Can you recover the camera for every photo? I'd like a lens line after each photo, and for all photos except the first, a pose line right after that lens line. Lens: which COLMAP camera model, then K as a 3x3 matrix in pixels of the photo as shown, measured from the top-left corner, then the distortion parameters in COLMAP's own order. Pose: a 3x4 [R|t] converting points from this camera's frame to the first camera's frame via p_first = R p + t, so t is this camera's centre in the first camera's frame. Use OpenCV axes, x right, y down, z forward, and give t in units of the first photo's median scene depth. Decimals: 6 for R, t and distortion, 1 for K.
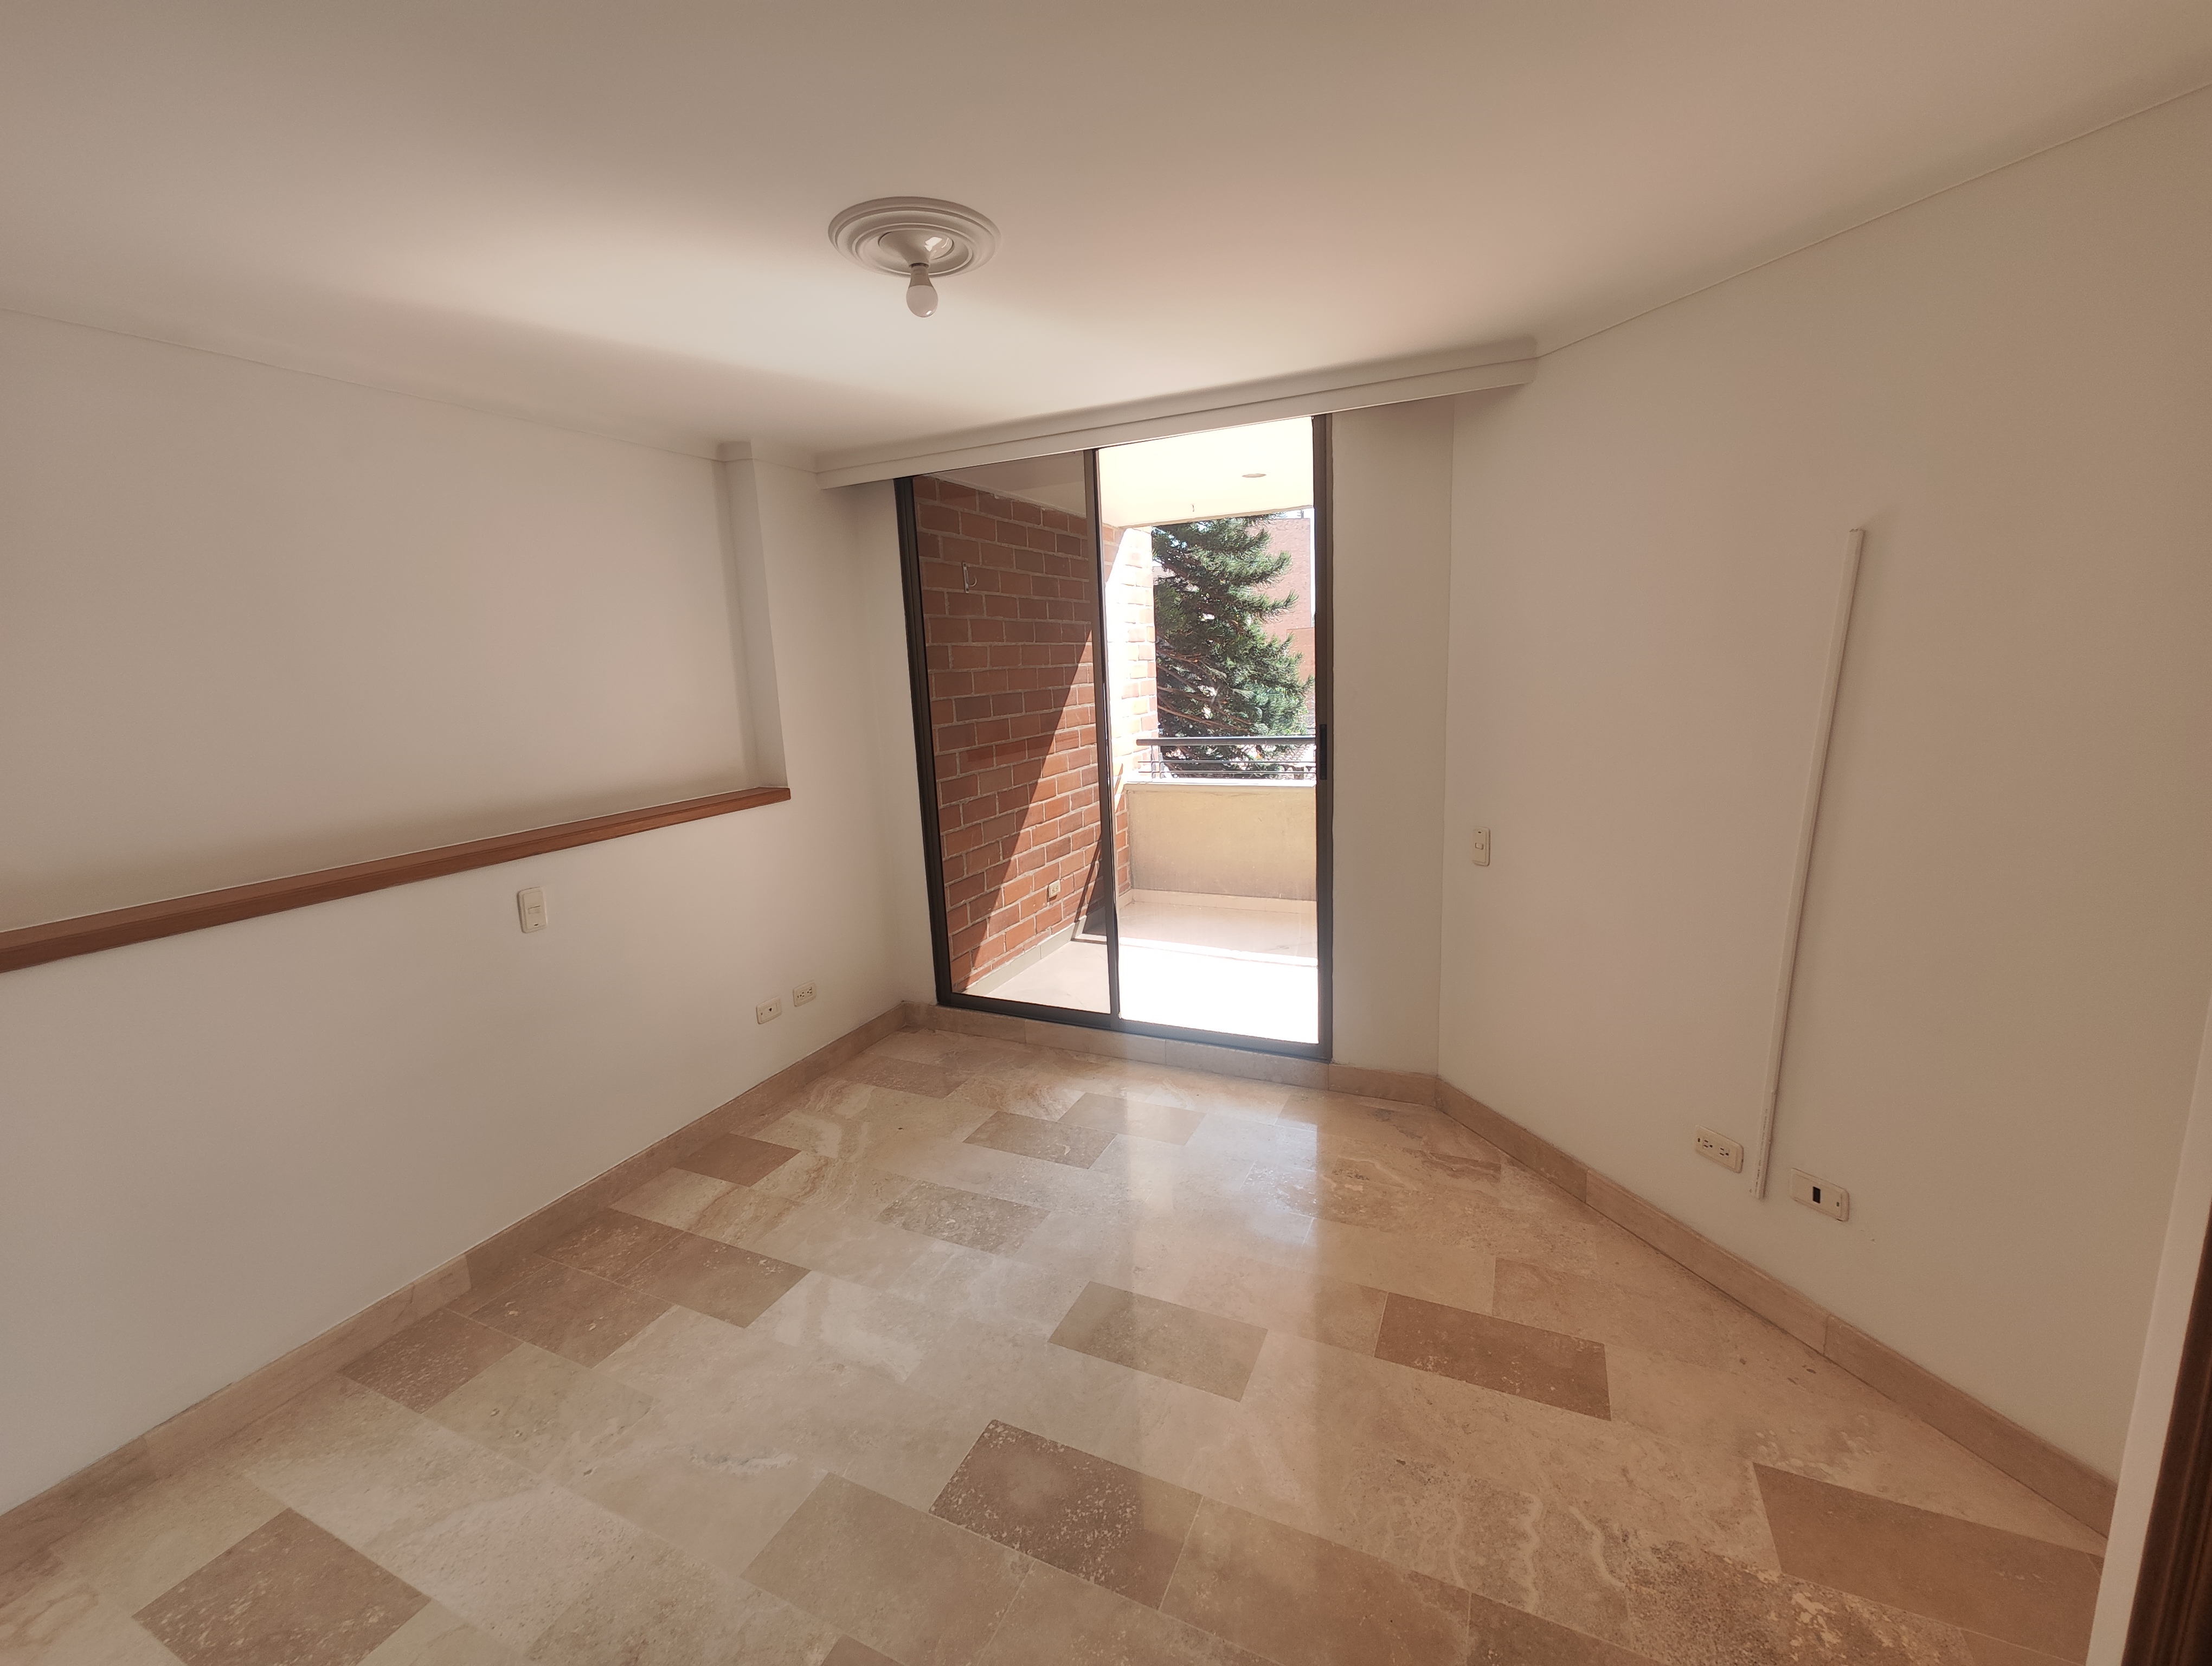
lens RADIAL K [[916.3, 0, 1100.8], [0, 916.3, 833.6], [0, 0, 1]] dist [-0.002650, 0.008898]
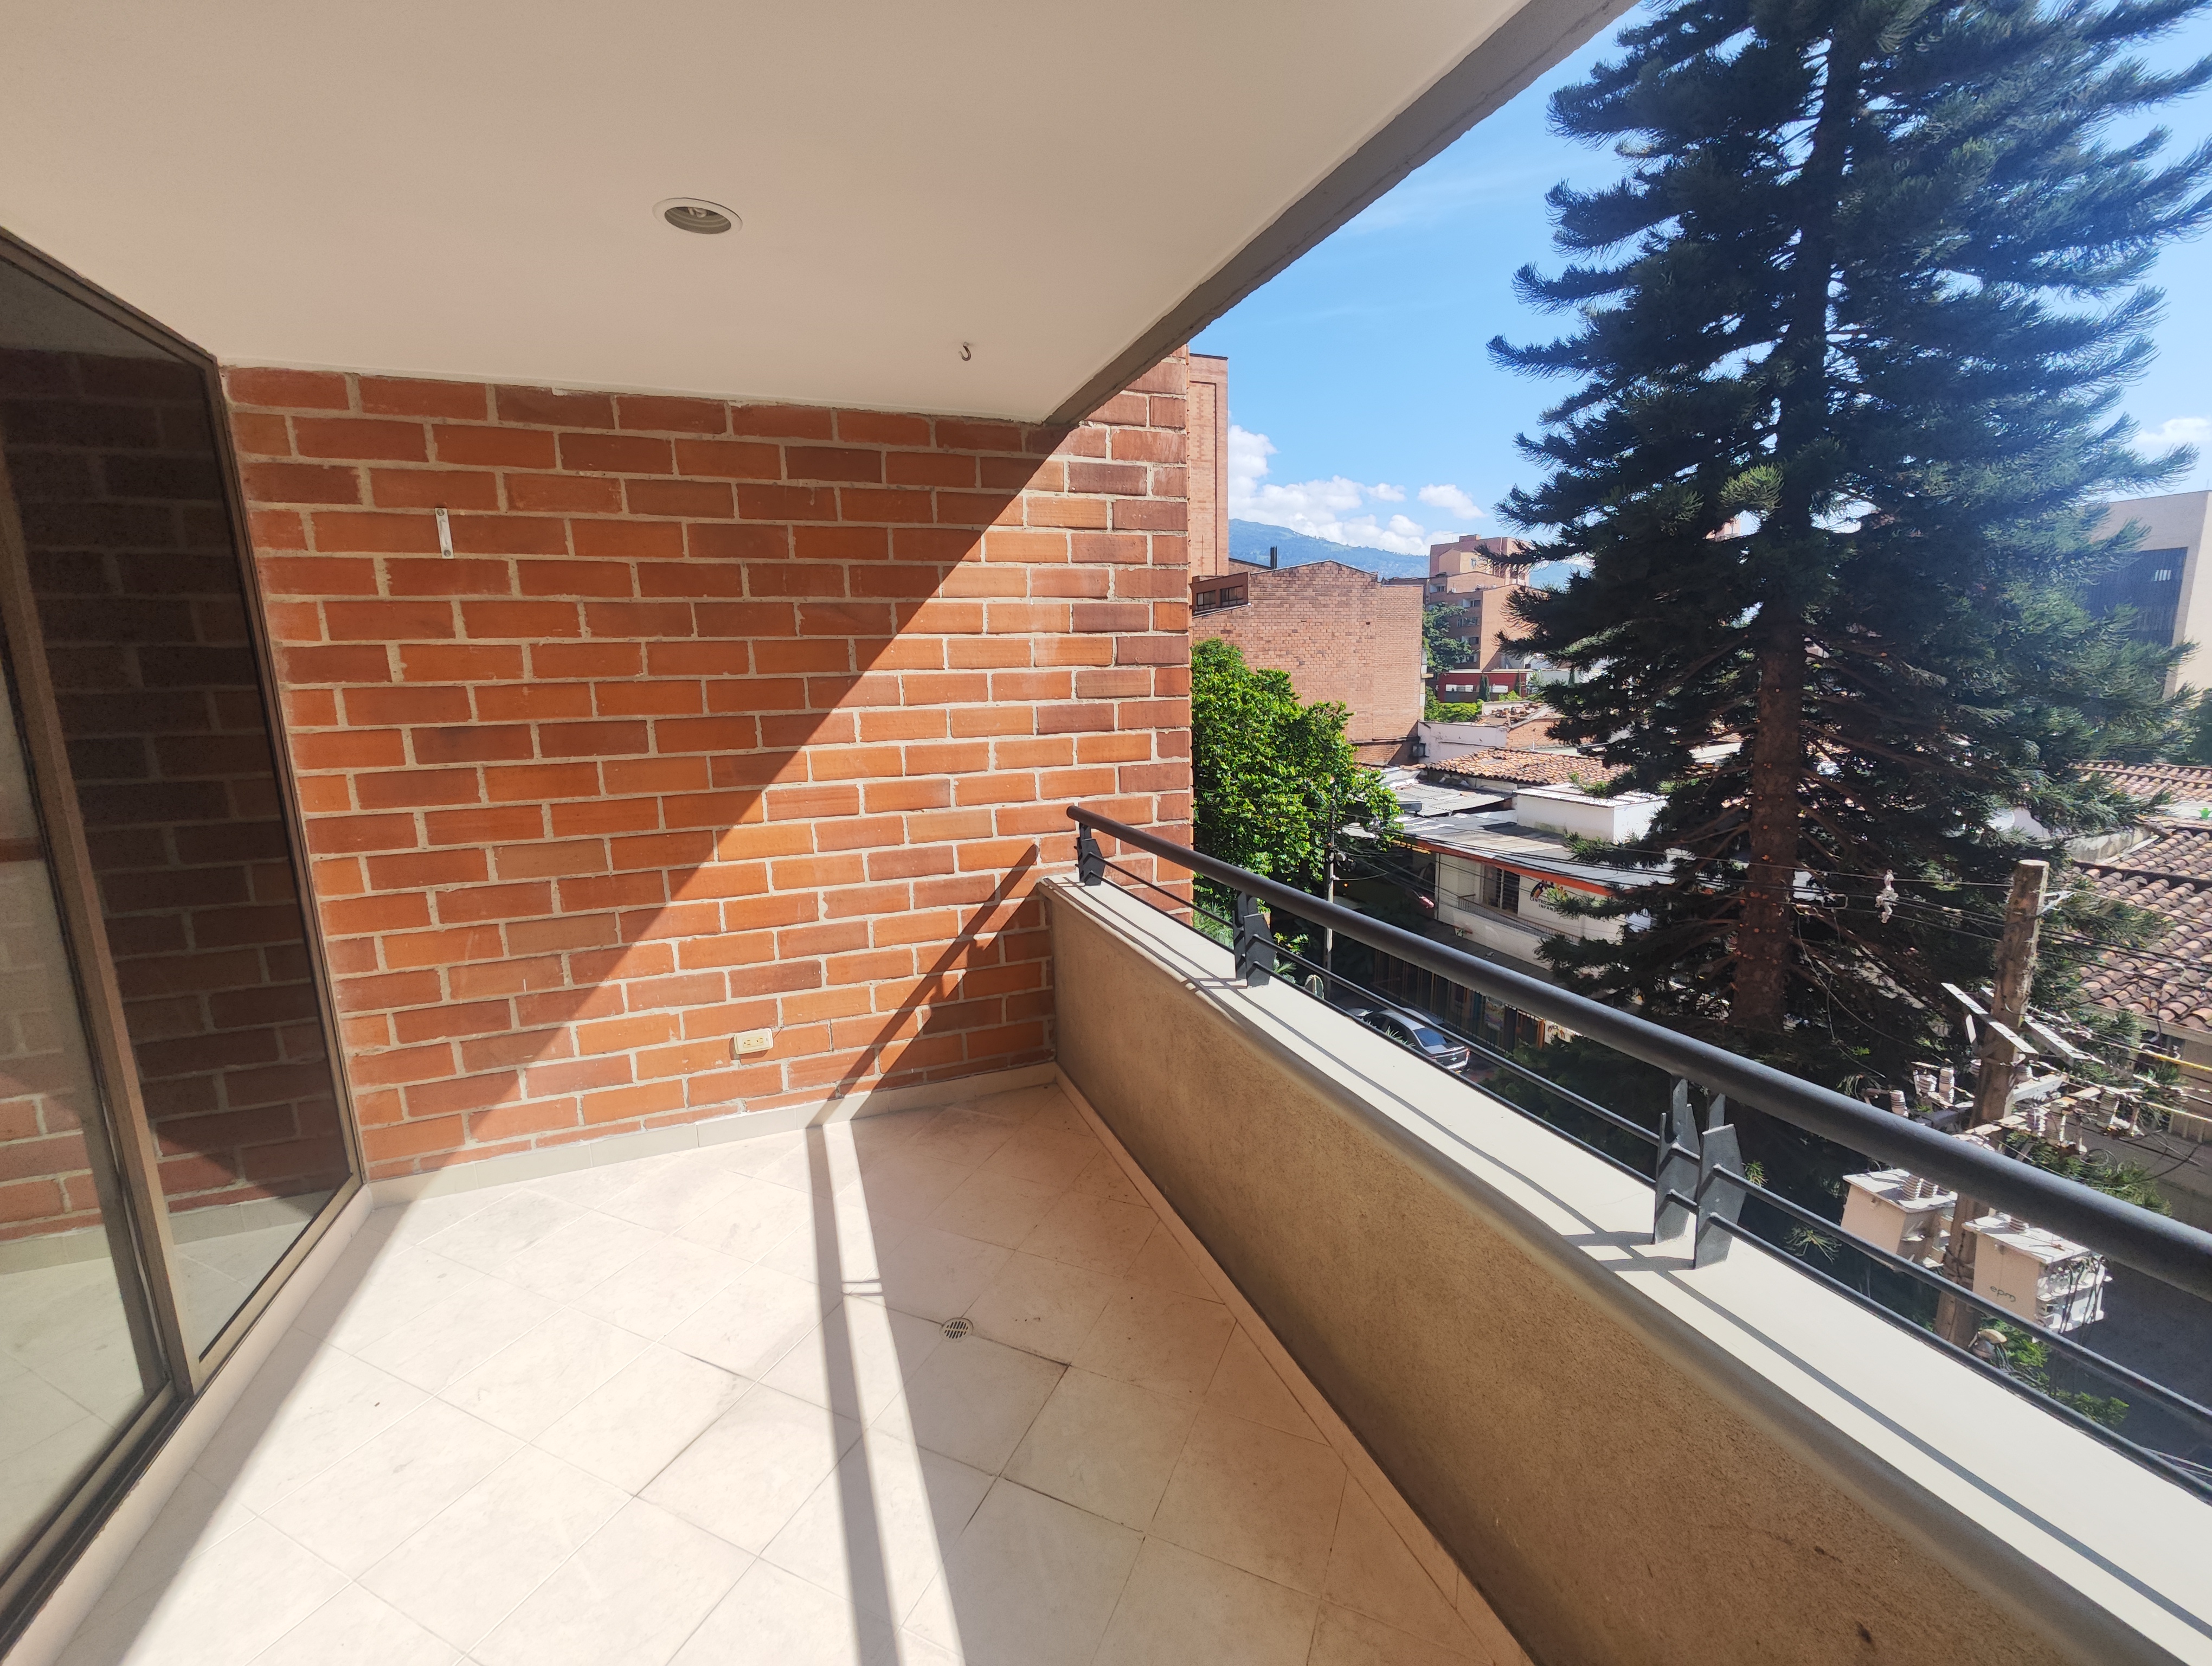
lens RADIAL K [[916.3, 0, 1100.8], [0, 916.3, 833.6], [0, 0, 1]] dist [-0.002650, 0.008898]
pose [[0.713953, 0.148386, -0.684290, 0.547548], [-0.136410, 0.988038, 0.071930, -0.162416], [0.686777, 0.041990, 0.725654, 0.761376]]
